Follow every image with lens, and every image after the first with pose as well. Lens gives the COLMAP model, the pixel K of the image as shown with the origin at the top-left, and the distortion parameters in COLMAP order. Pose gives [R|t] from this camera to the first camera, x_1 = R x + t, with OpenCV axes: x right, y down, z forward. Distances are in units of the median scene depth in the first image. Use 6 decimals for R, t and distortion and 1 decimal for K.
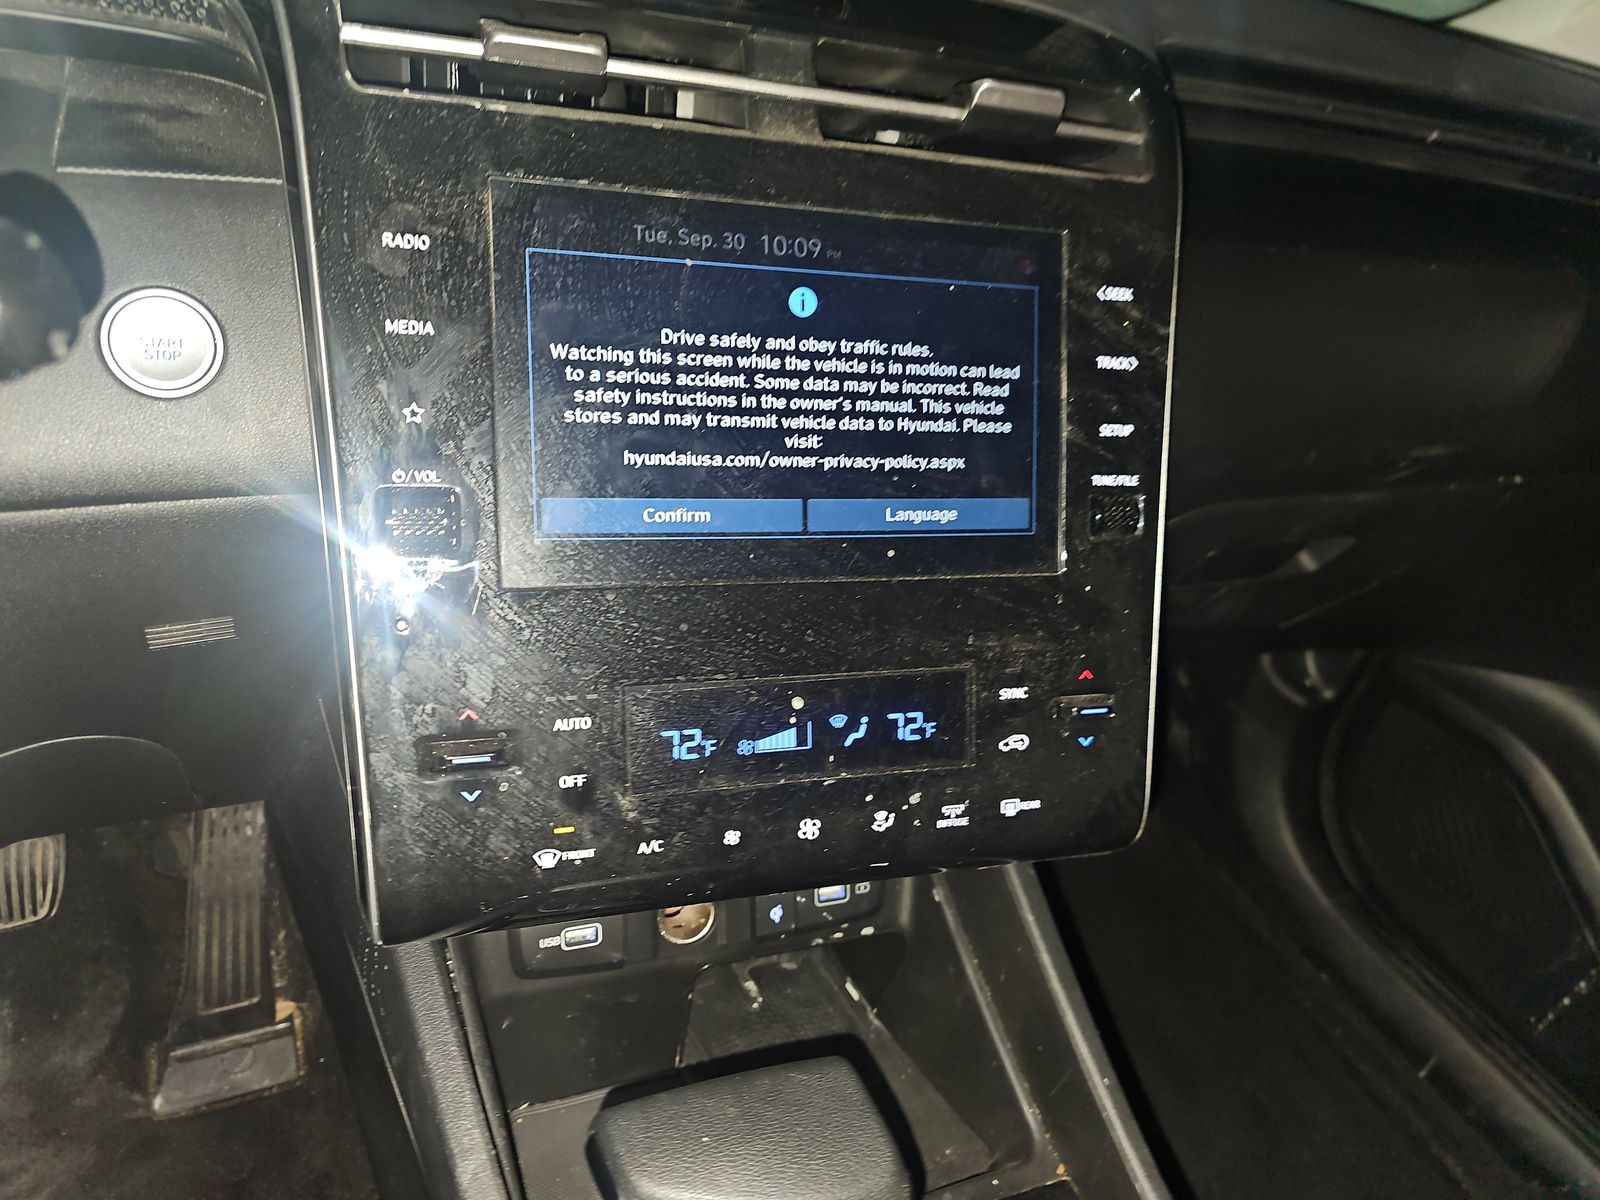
lens RADIAL K [[998.3, 0, 800.0], [0, 998.3, 600.0], [0, 0, 1]] dist [0.020597, 0.000226]
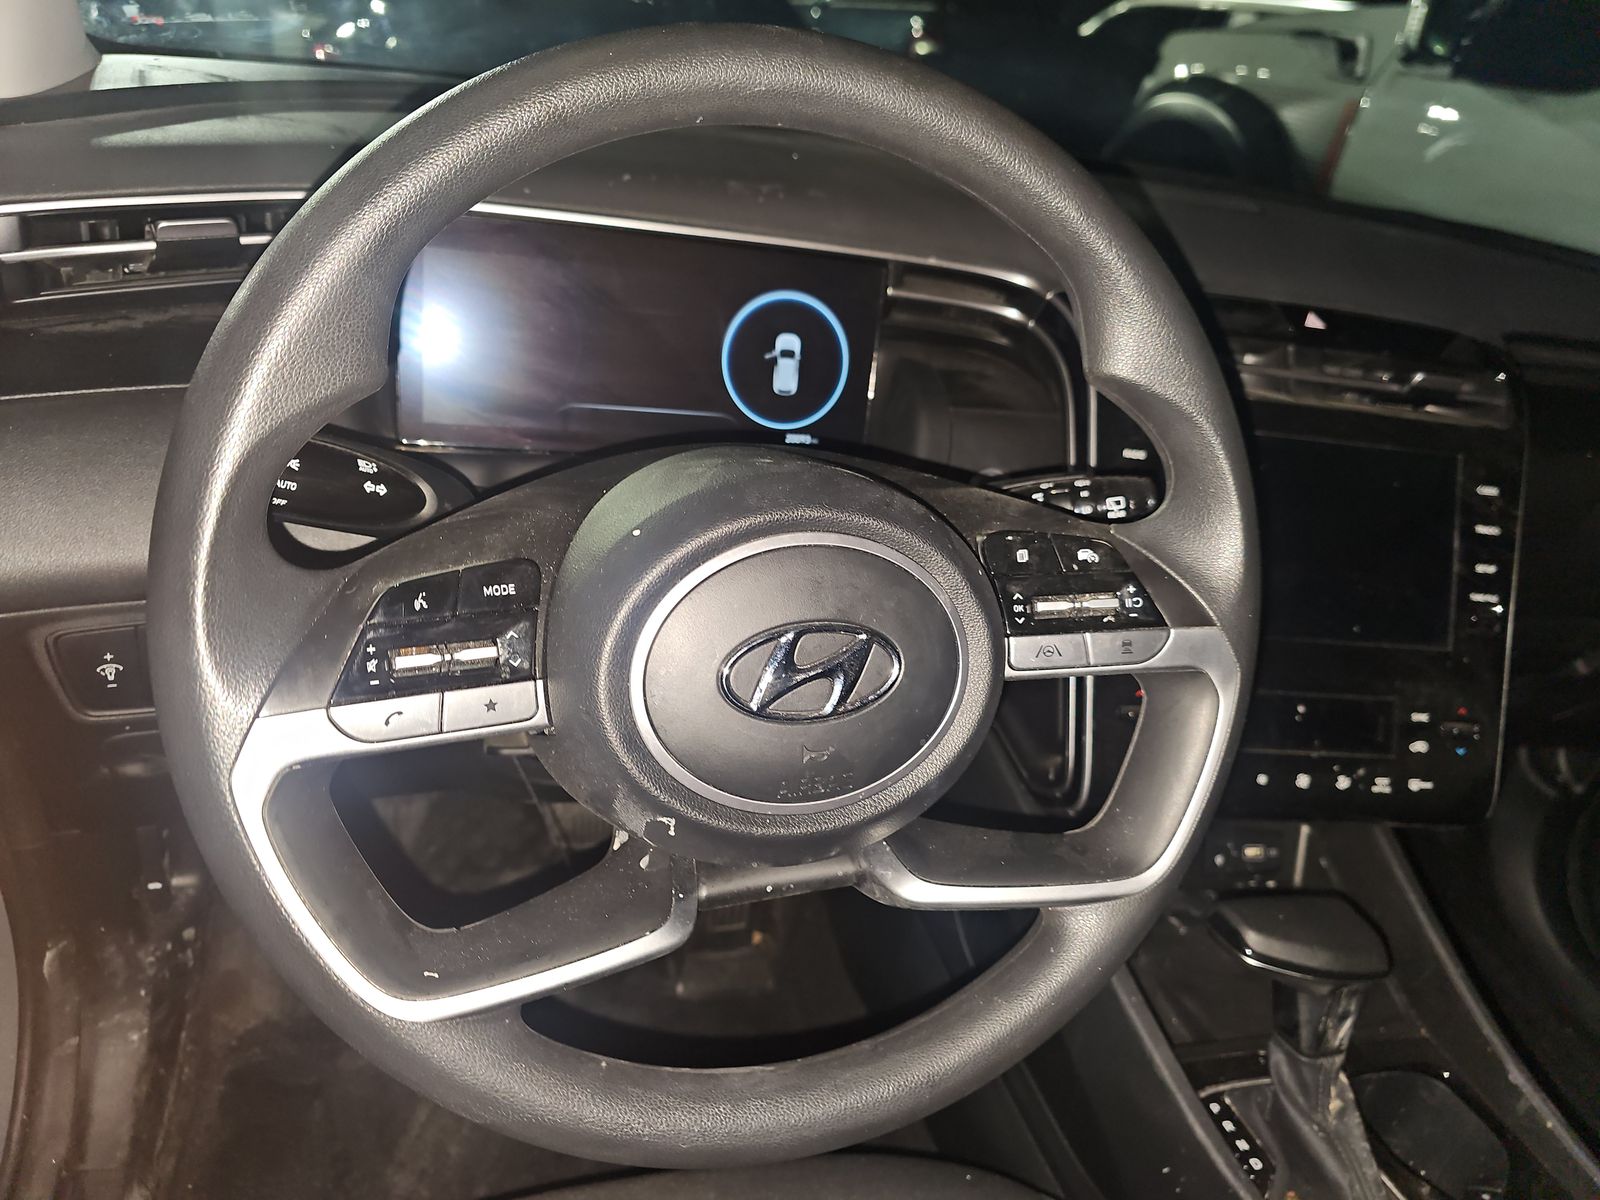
lens RADIAL K [[1036.3, 0, 800.0], [0, 1036.3, 600.0], [0, 0, 1]] dist [-0.000258, 0.000020]
pose [[0.988697, 0.070327, -0.132412, -0.601181], [-0.082409, 0.992698, -0.088087, 0.134732], [0.125251, 0.098003, 0.987273, -0.882939]]
